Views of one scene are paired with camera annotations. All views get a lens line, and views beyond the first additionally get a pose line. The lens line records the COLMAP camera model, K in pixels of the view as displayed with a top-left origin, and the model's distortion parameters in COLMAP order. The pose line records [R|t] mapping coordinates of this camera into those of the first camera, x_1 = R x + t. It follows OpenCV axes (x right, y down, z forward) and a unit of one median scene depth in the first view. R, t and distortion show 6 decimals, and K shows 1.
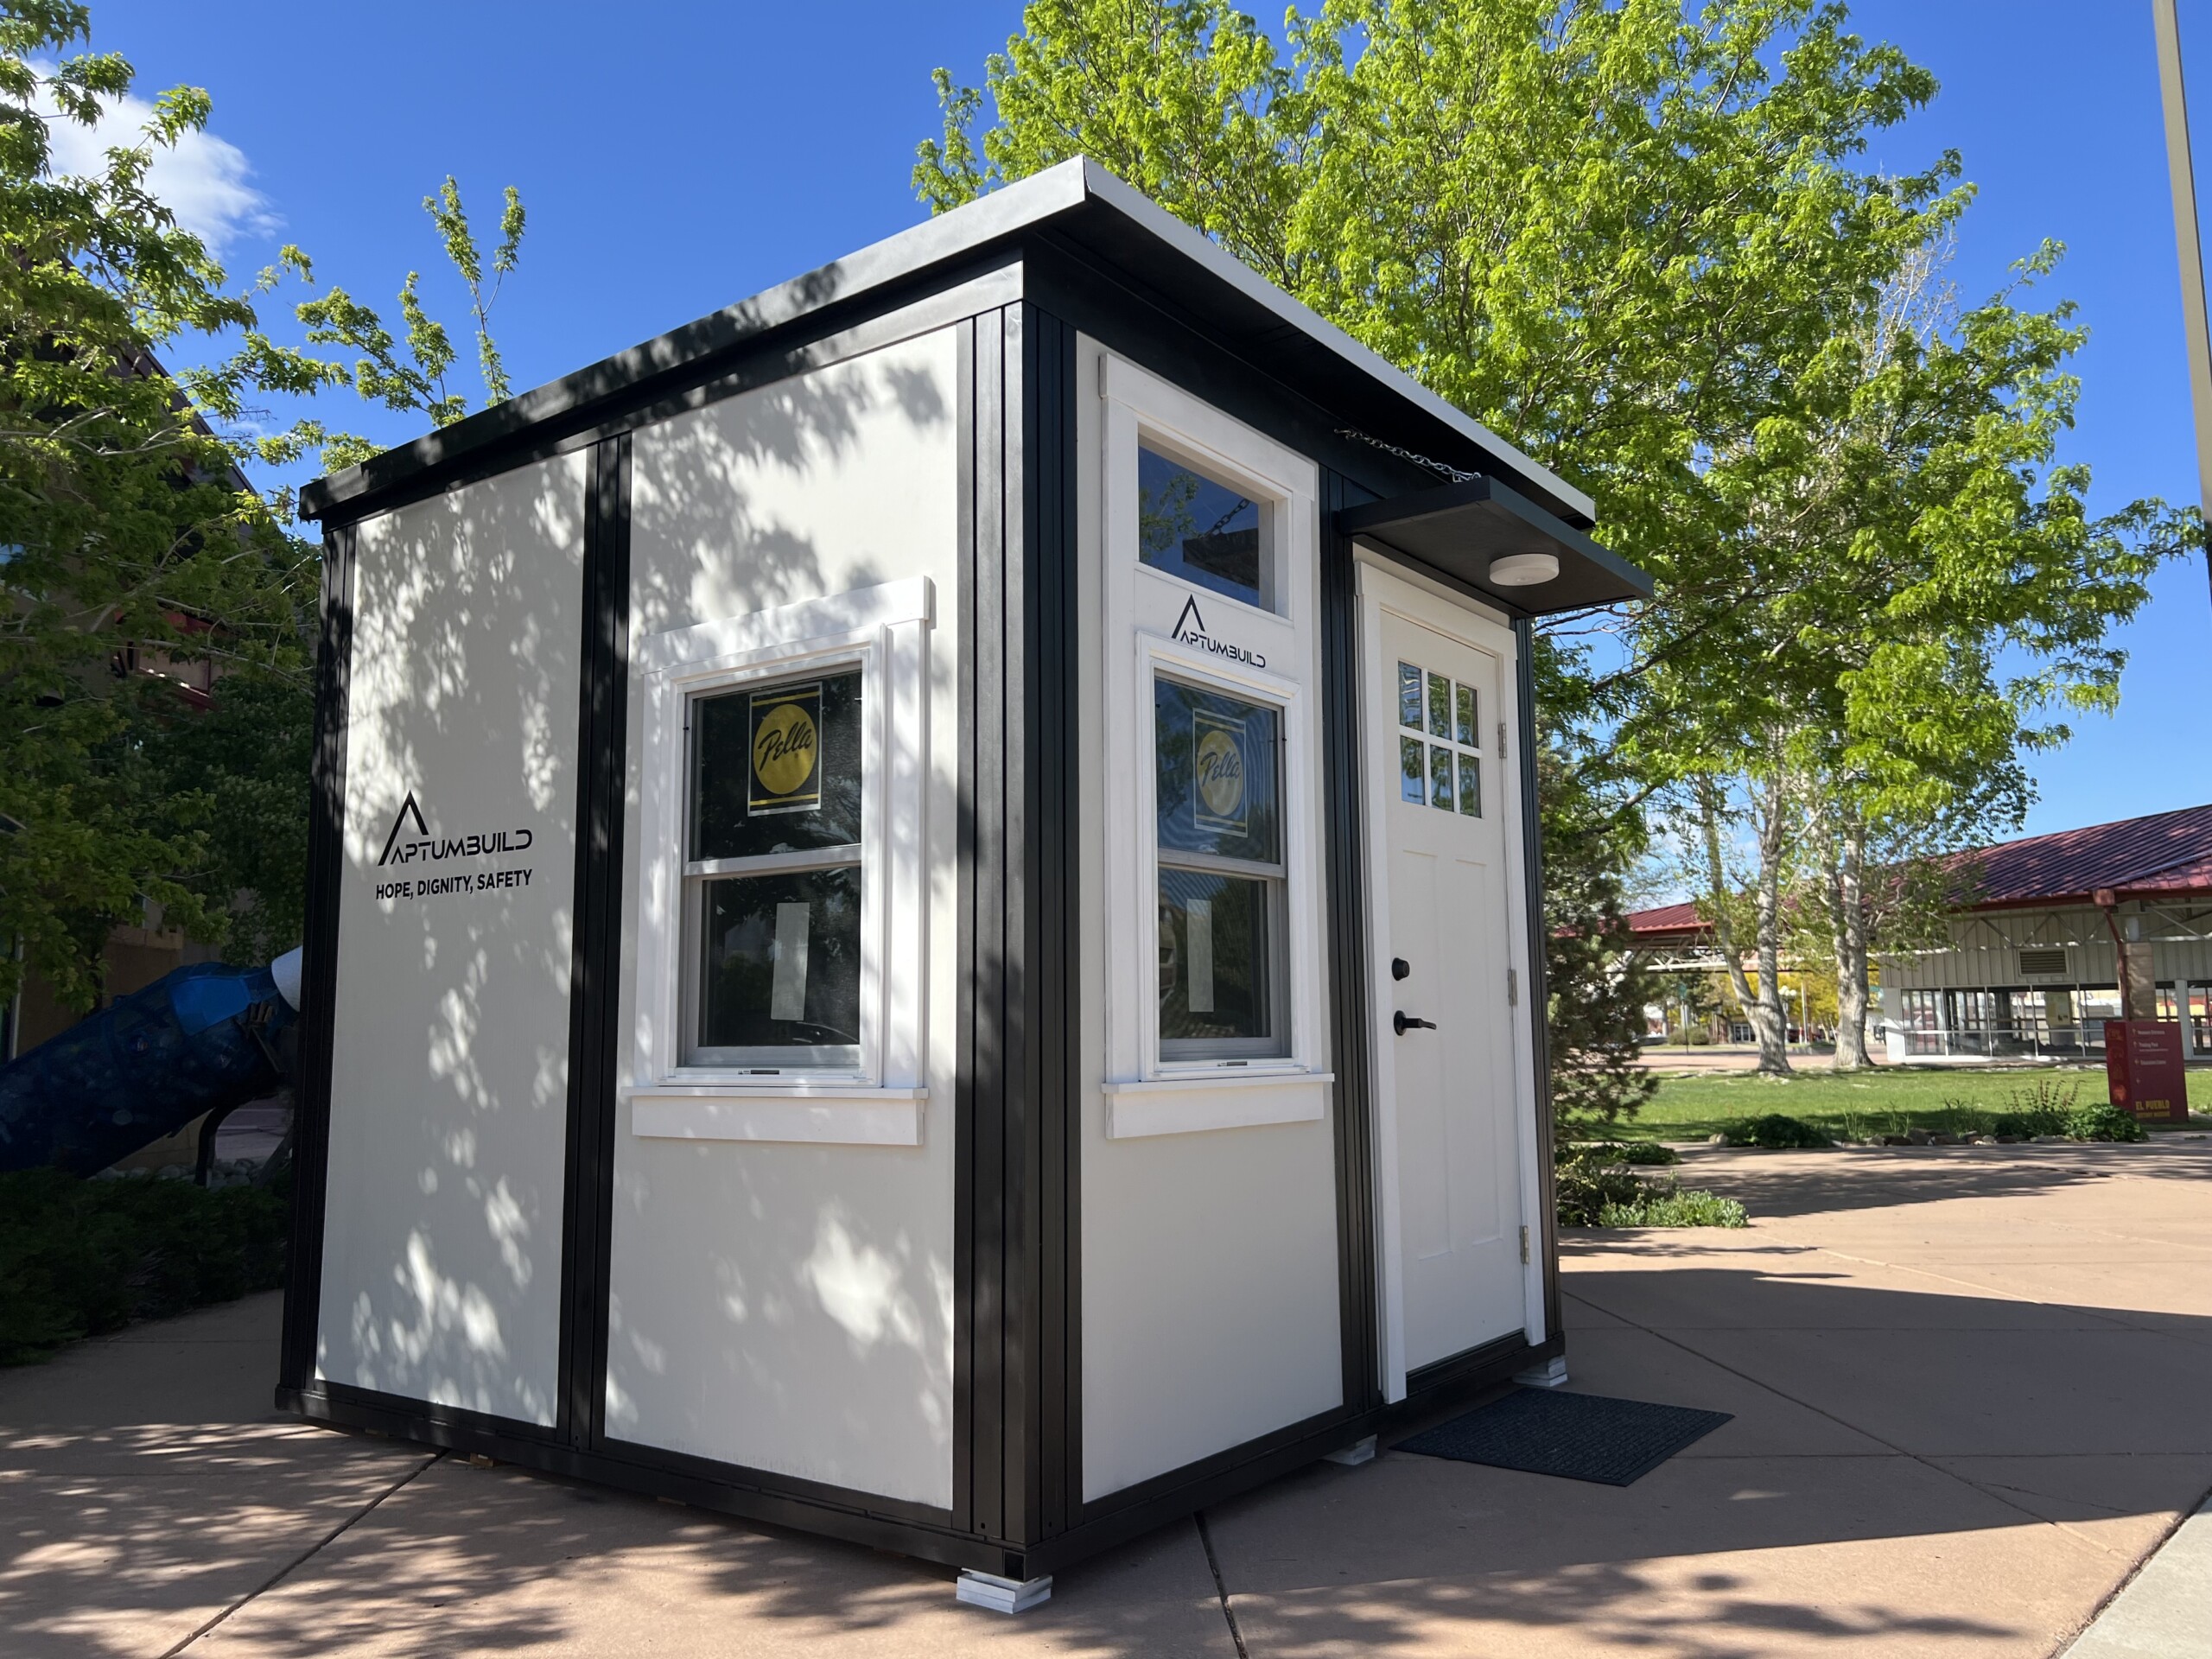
lens RADIAL K [[1676.0, 0, 1116.5], [0, 1676.0, 818.9], [0, 0, 1]] dist [0.001803, -0.000441]
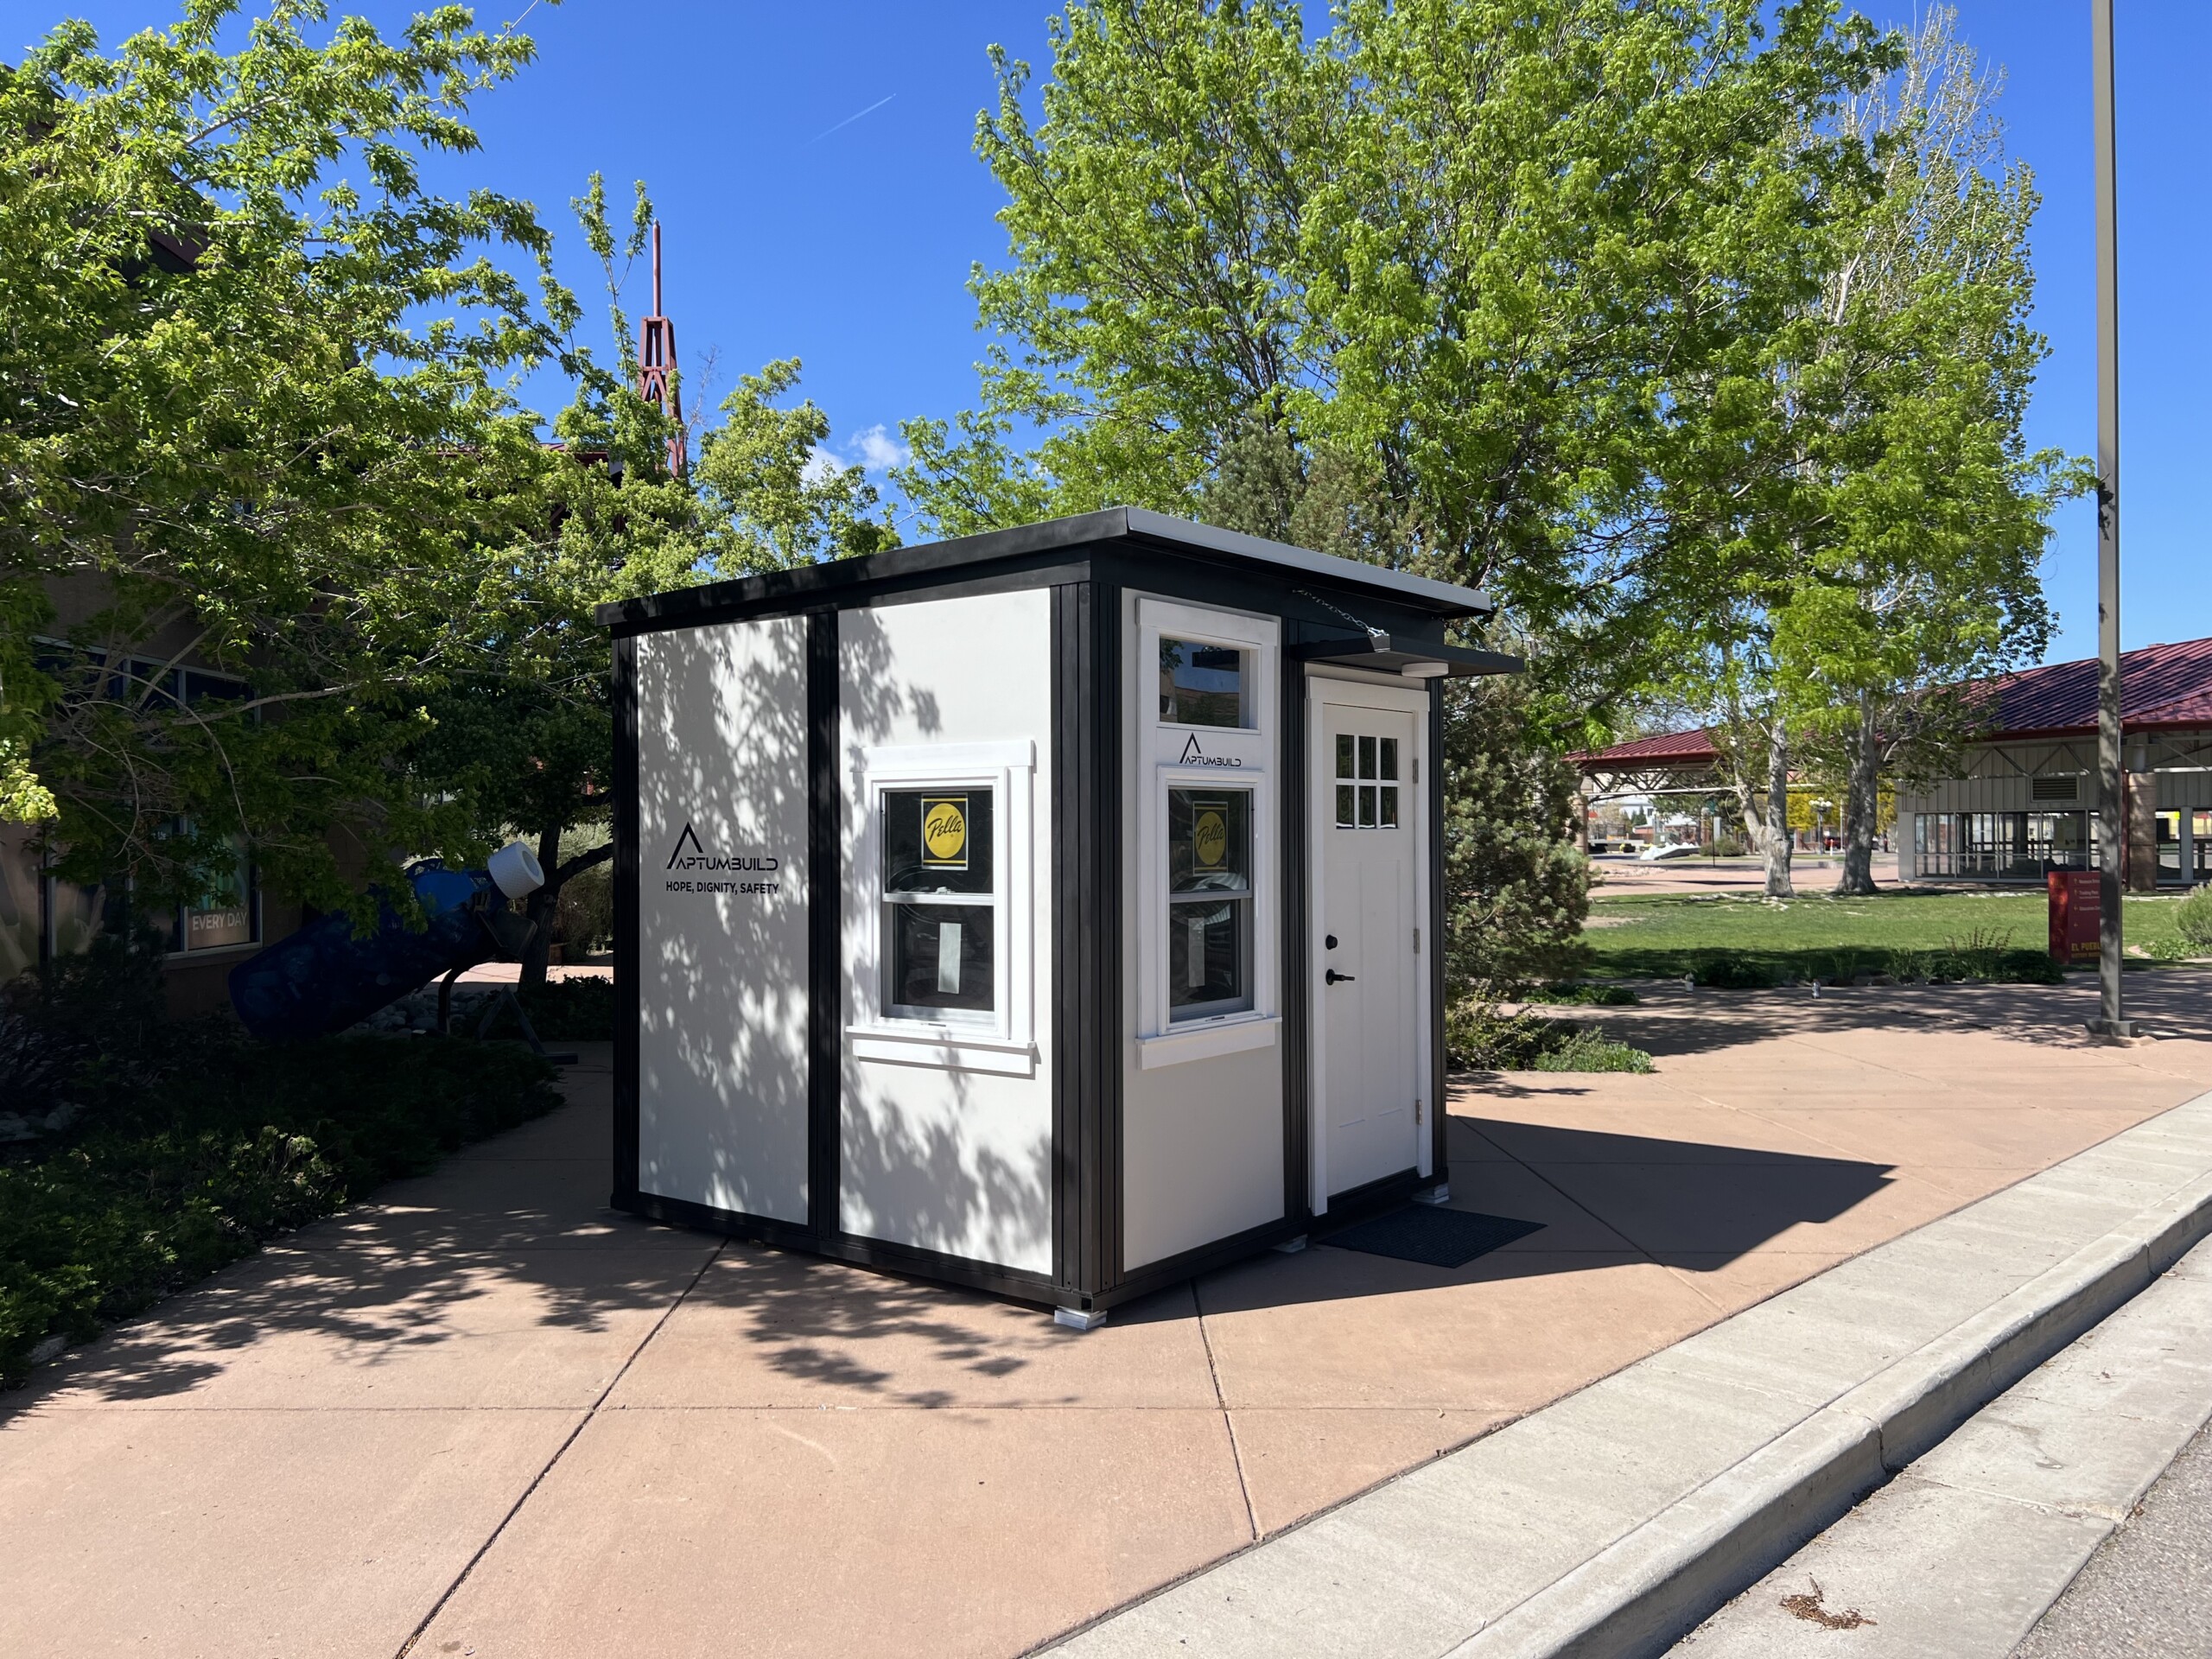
lens RADIAL K [[1653.9, 0, 1106.0], [0, 1653.9, 829.5], [0, 0, 1]] dist [-0.002453, -0.001863]
pose [[0.999475, 0.005284, -0.031963, 0.012019], [-0.001375, 0.992639, 0.121107, -0.219194], [0.032368, -0.120999, 0.992125, -0.555993]]
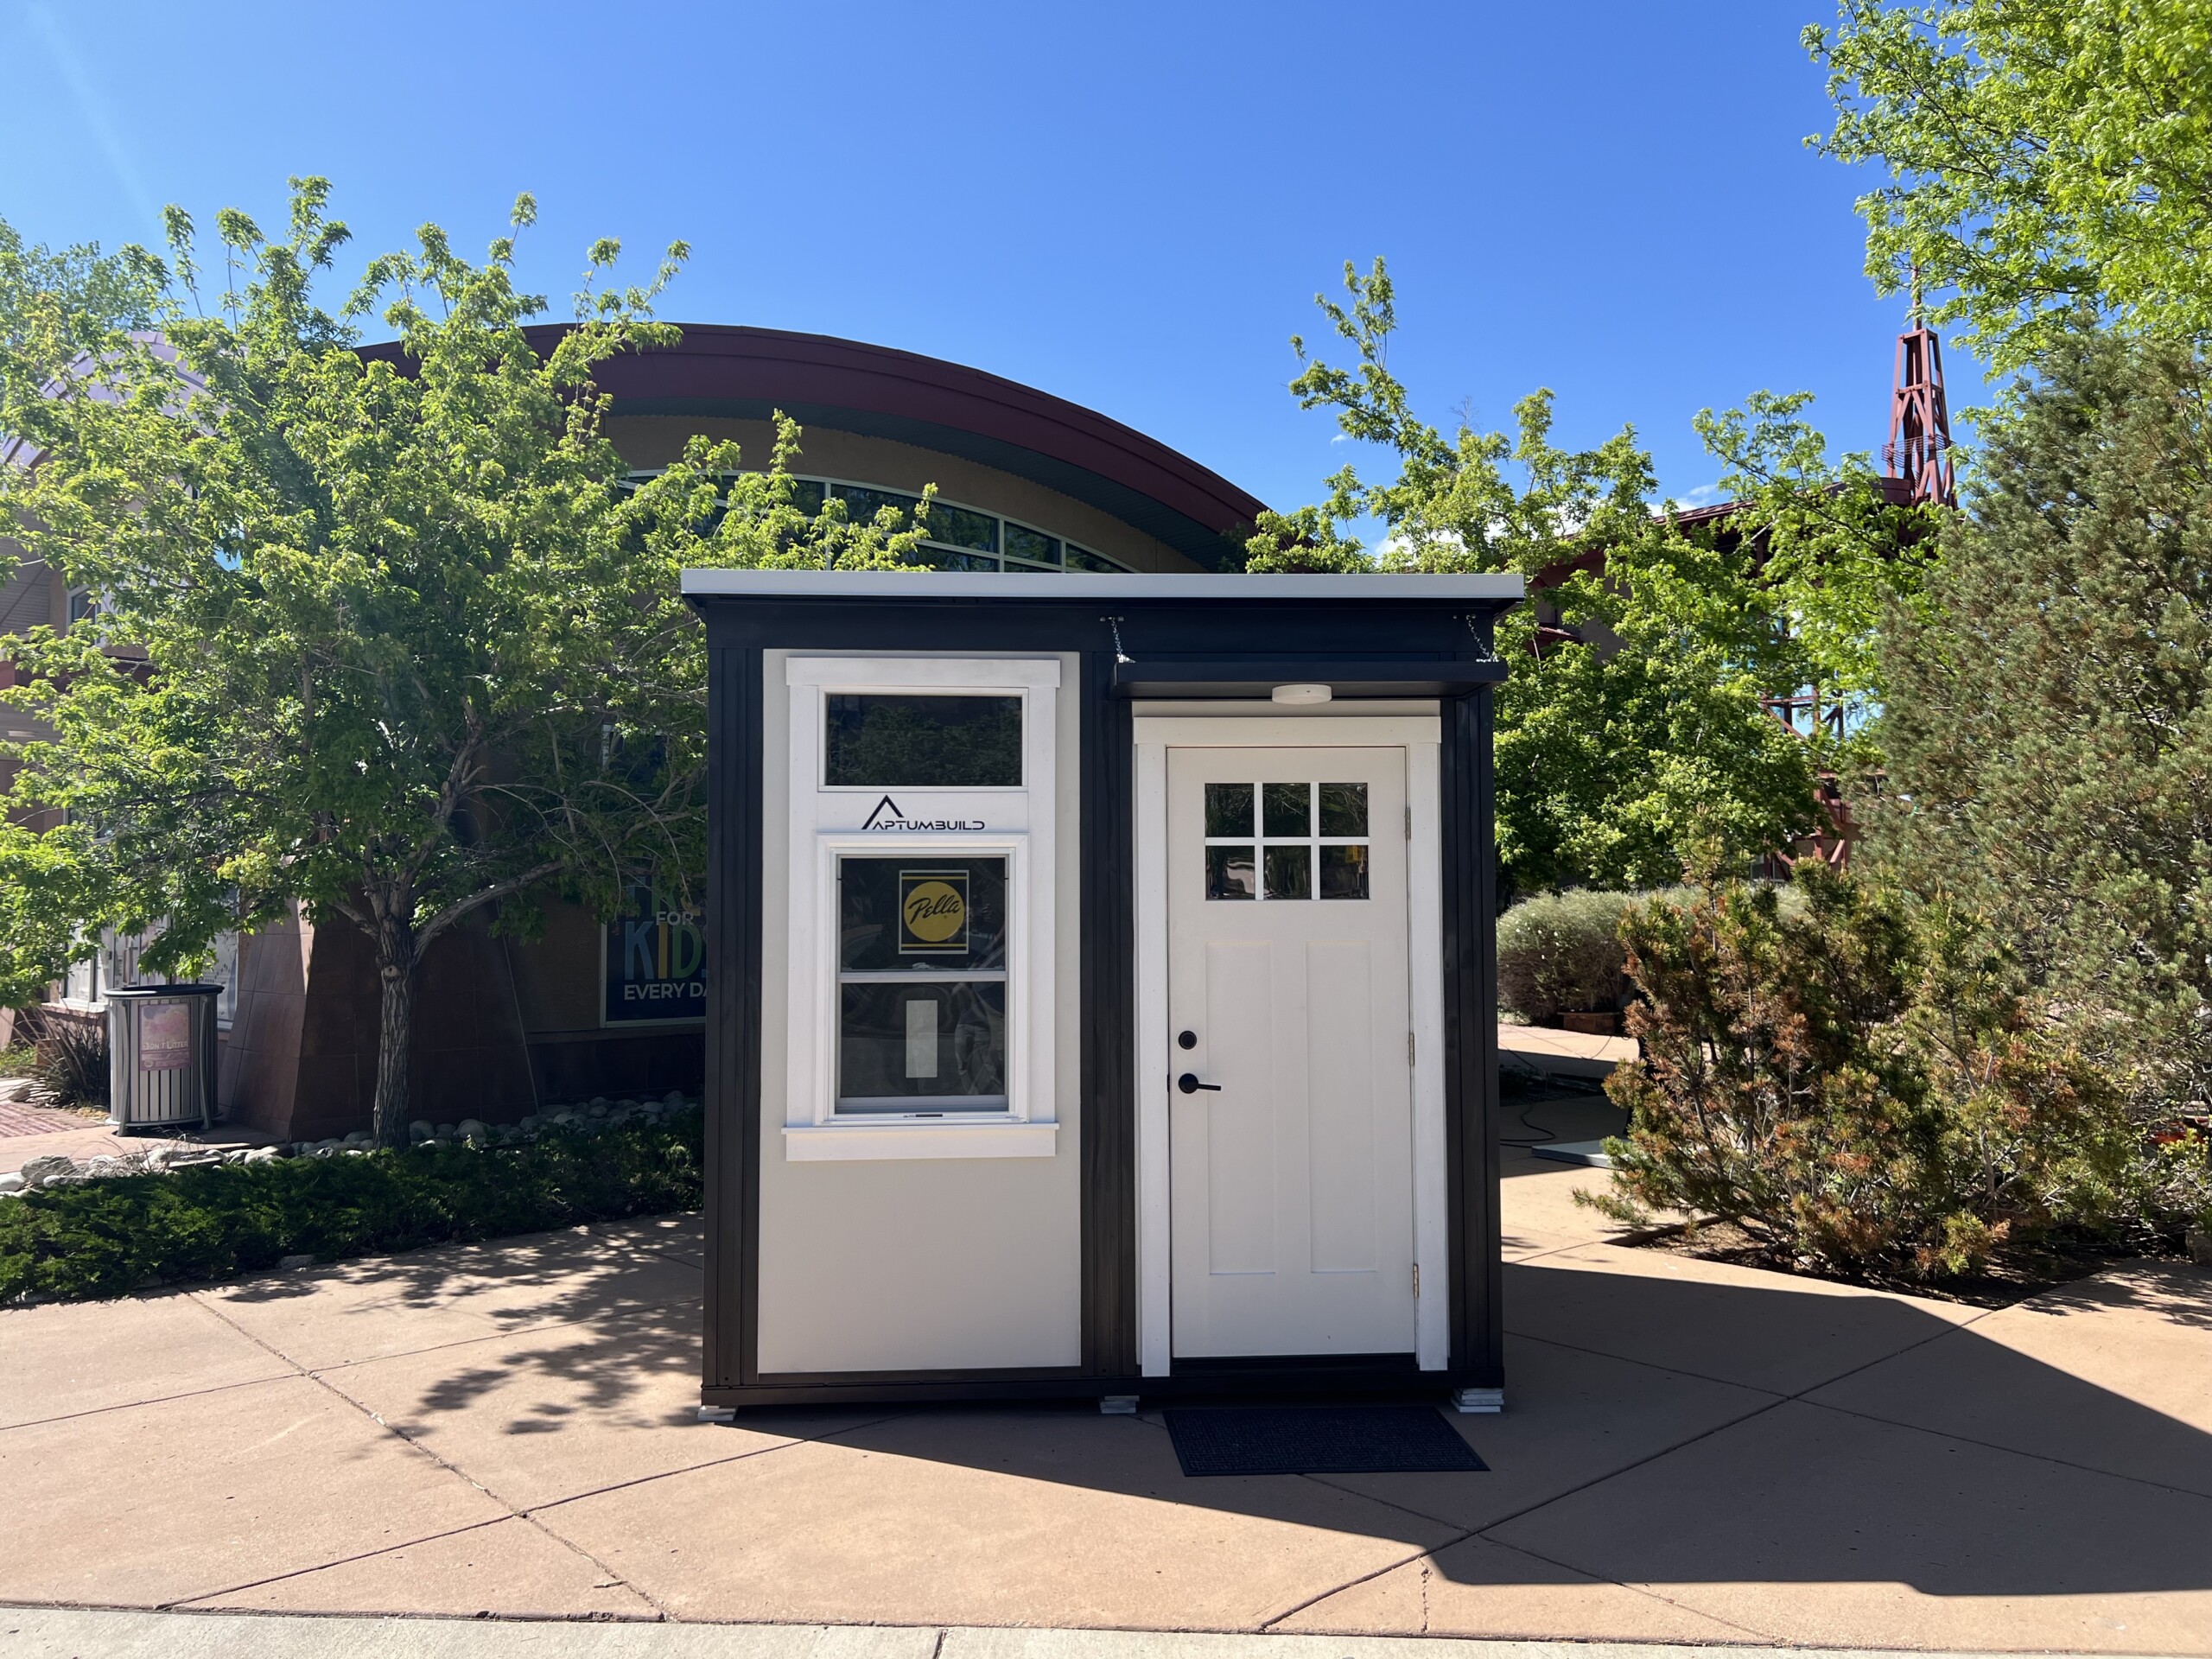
lens RADIAL K [[1653.9, 0, 1106.0], [0, 1653.9, 829.5], [0, 0, 1]] dist [-0.002453, -0.001863]
pose [[0.651985, -0.032728, -0.757525, 1.186614], [0.090859, 0.995241, 0.035202, -0.128859], [0.752768, -0.091779, 0.651857, 0.185474]]
